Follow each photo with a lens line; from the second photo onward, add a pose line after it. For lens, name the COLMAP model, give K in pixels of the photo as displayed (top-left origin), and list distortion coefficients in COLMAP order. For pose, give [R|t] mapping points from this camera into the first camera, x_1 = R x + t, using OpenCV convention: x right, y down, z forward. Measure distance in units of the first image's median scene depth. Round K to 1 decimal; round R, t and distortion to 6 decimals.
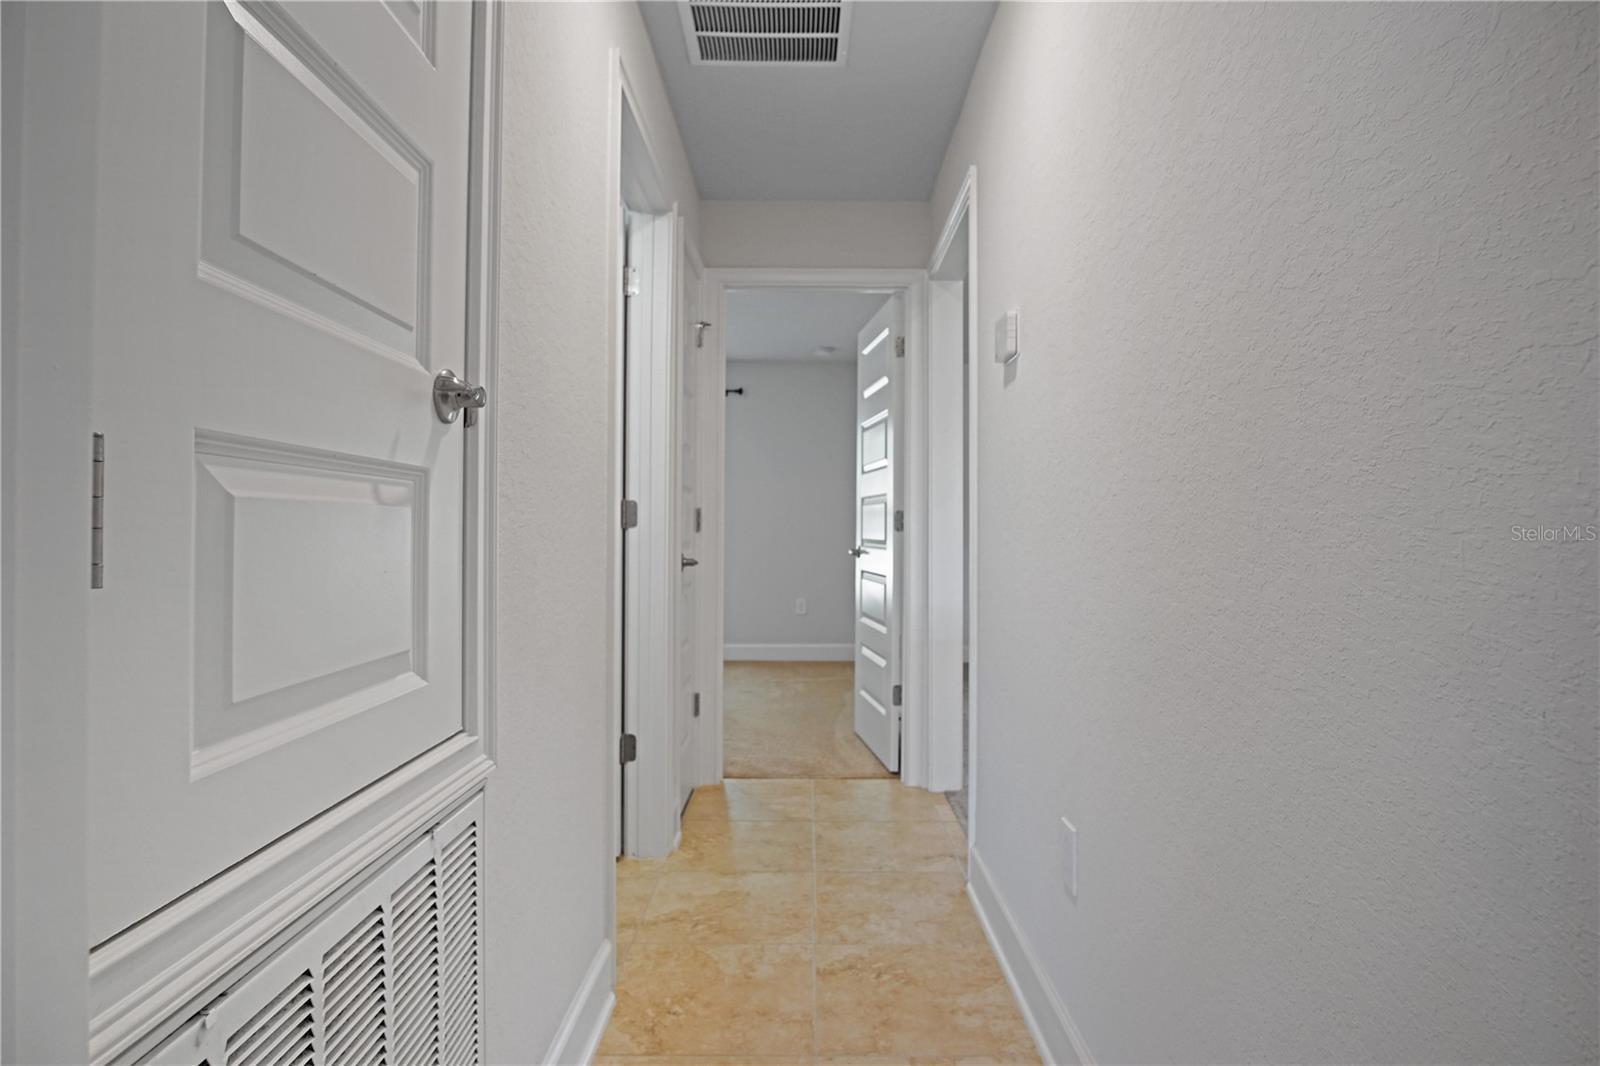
lens RADIAL K [[860.1, 0, 801.7], [0, 860.1, 535.0], [0, 0, 1]] dist [-0.027516, 0.006283]
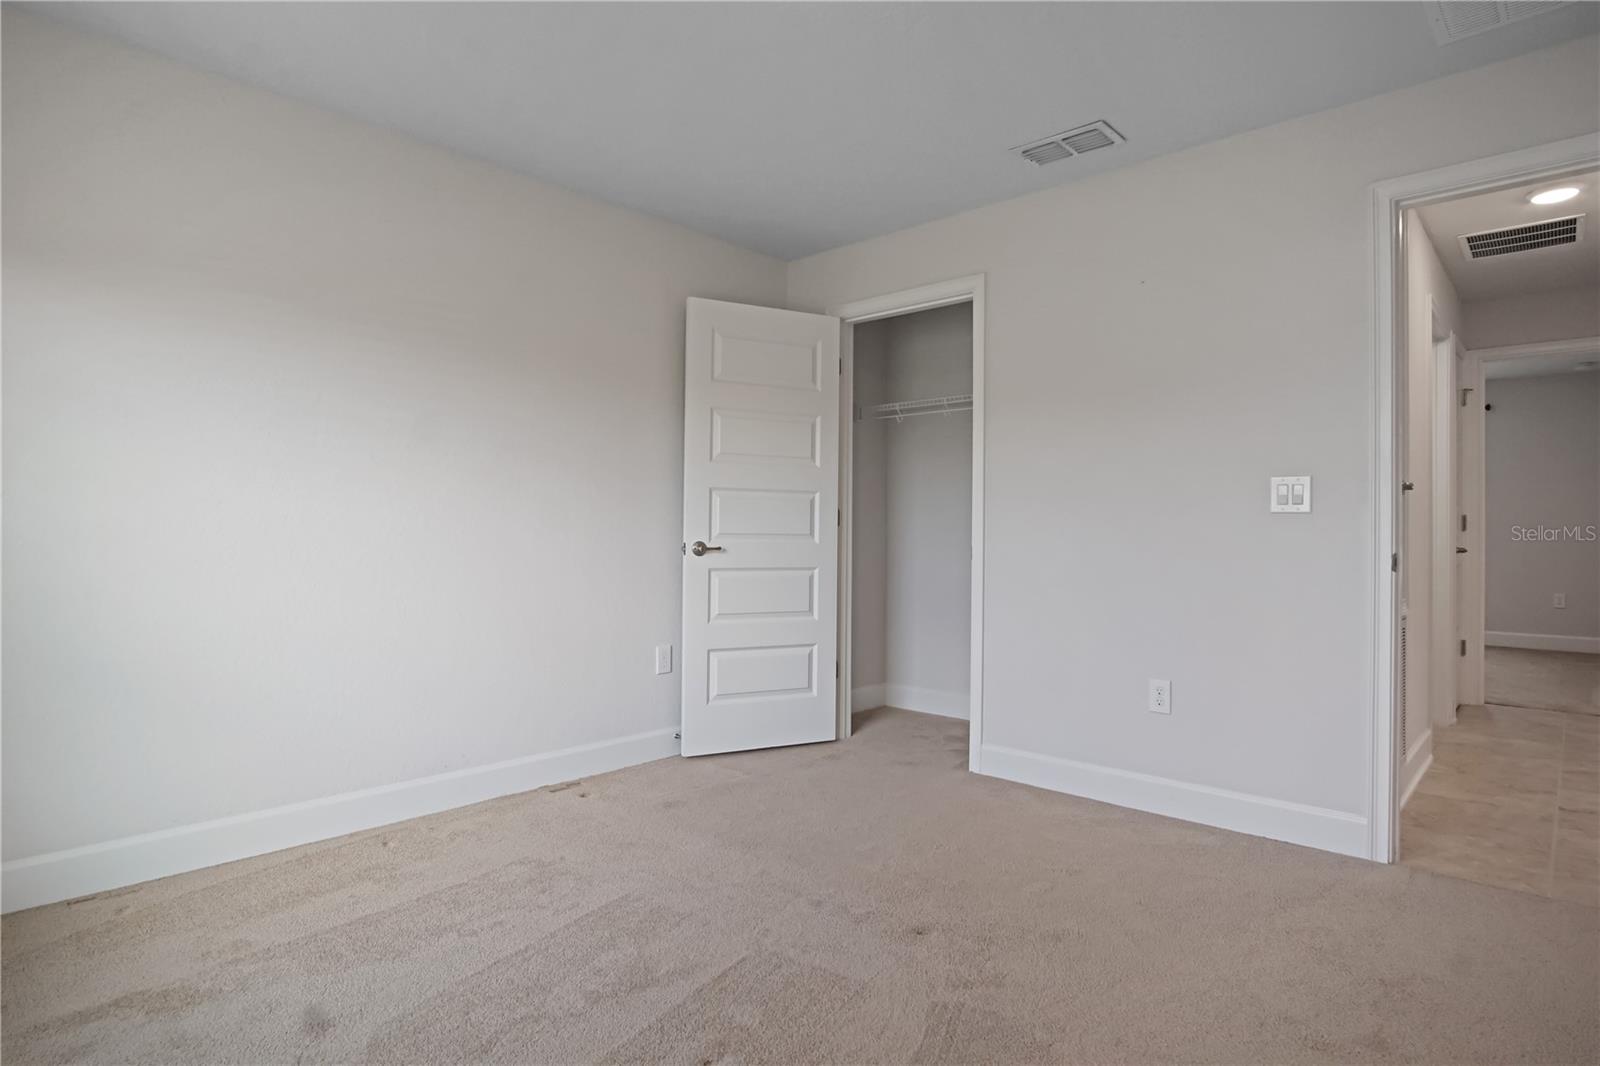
lens RADIAL K [[860.1, 0, 805.8], [0, 860.1, 533.2], [0, 0, 1]] dist [-0.027516, 0.006283]
pose [[0.741557, -0.006220, -0.670861, 0.020203], [-0.000041, 0.999957, -0.009317, 0.014211], [0.670890, 0.006937, 0.741525, -0.927390]]
